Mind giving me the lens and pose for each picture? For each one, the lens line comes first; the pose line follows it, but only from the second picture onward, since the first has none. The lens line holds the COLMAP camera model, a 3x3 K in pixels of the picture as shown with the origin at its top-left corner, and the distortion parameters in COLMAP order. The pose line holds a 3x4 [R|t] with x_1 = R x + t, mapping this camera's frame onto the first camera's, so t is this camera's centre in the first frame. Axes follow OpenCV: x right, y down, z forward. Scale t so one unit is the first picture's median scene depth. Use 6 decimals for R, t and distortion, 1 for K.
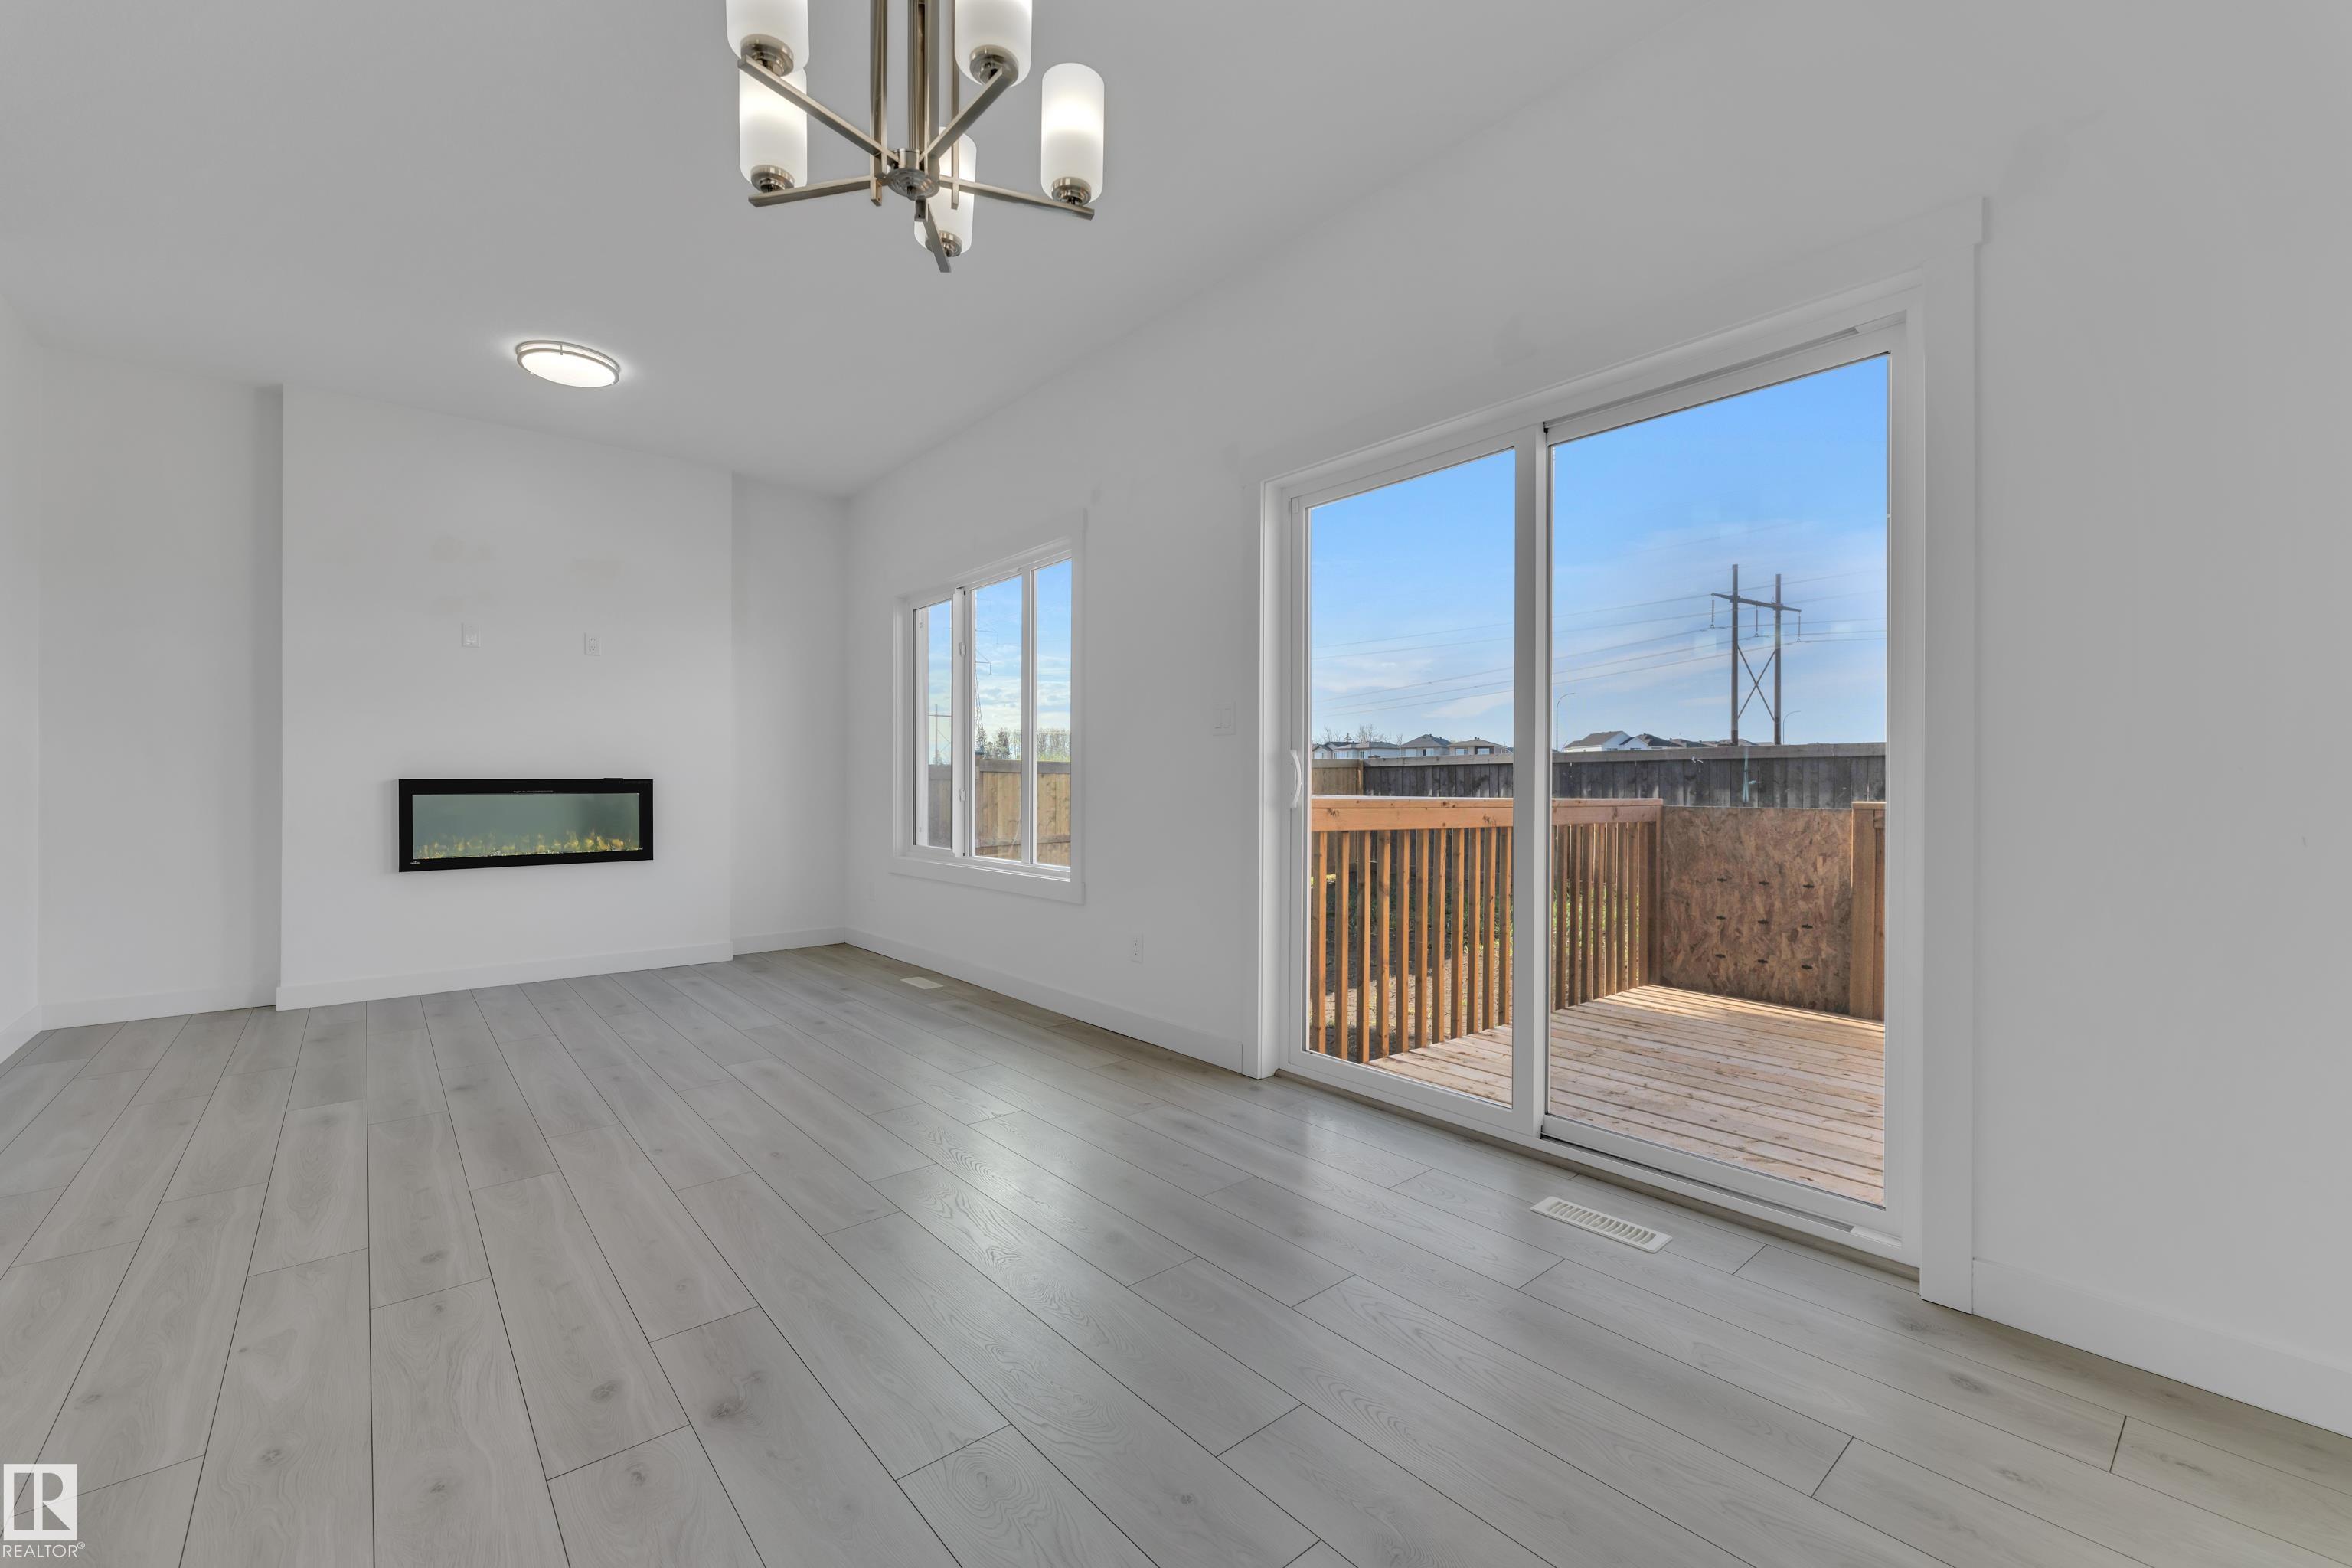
lens RADIAL K [[966.6, 0, 1168.1], [0, 966.6, 785.8], [0, 0, 1]] dist [-0.005514, -0.000358]
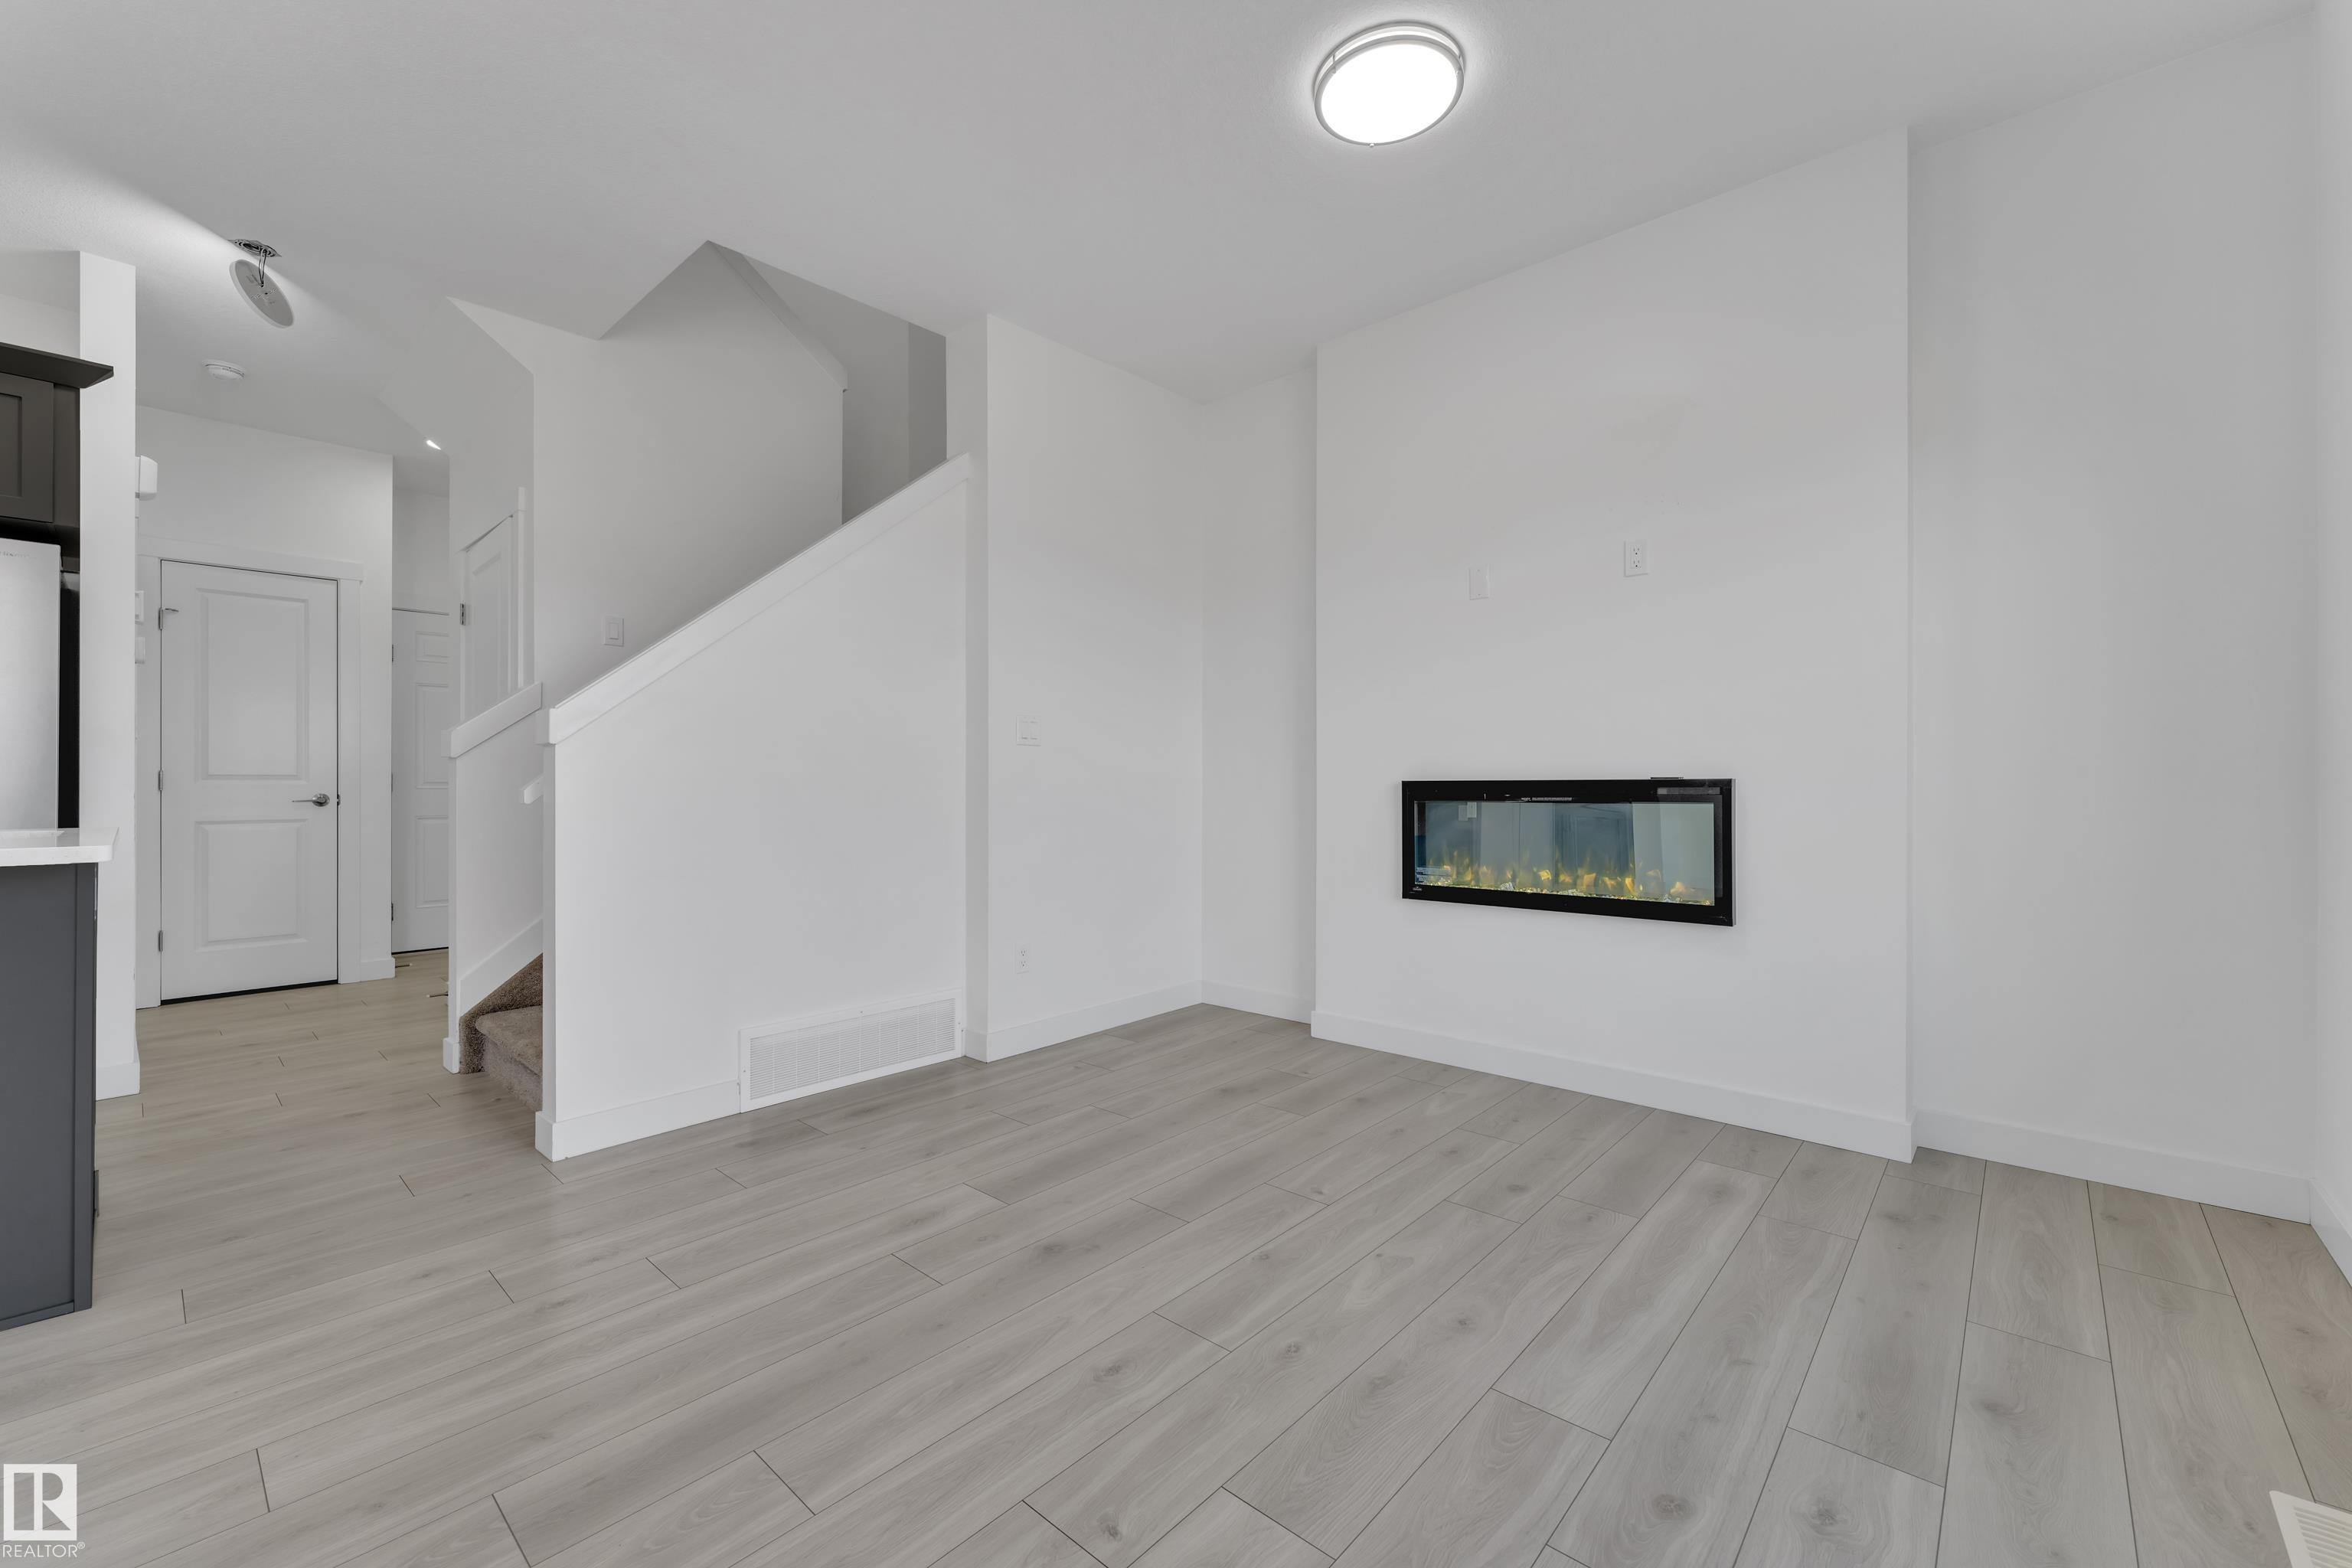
lens RADIAL K [[945.8, 0, 1174.5], [0, 945.8, 782.9], [0, 0, 1]] dist [0.000060, -0.000158]
pose [[0.140764, -0.002146, -0.990041, -0.052218], [-0.000366, 0.999997, -0.002220, -0.003792], [0.990043, 0.000675, 0.140763, 0.690566]]
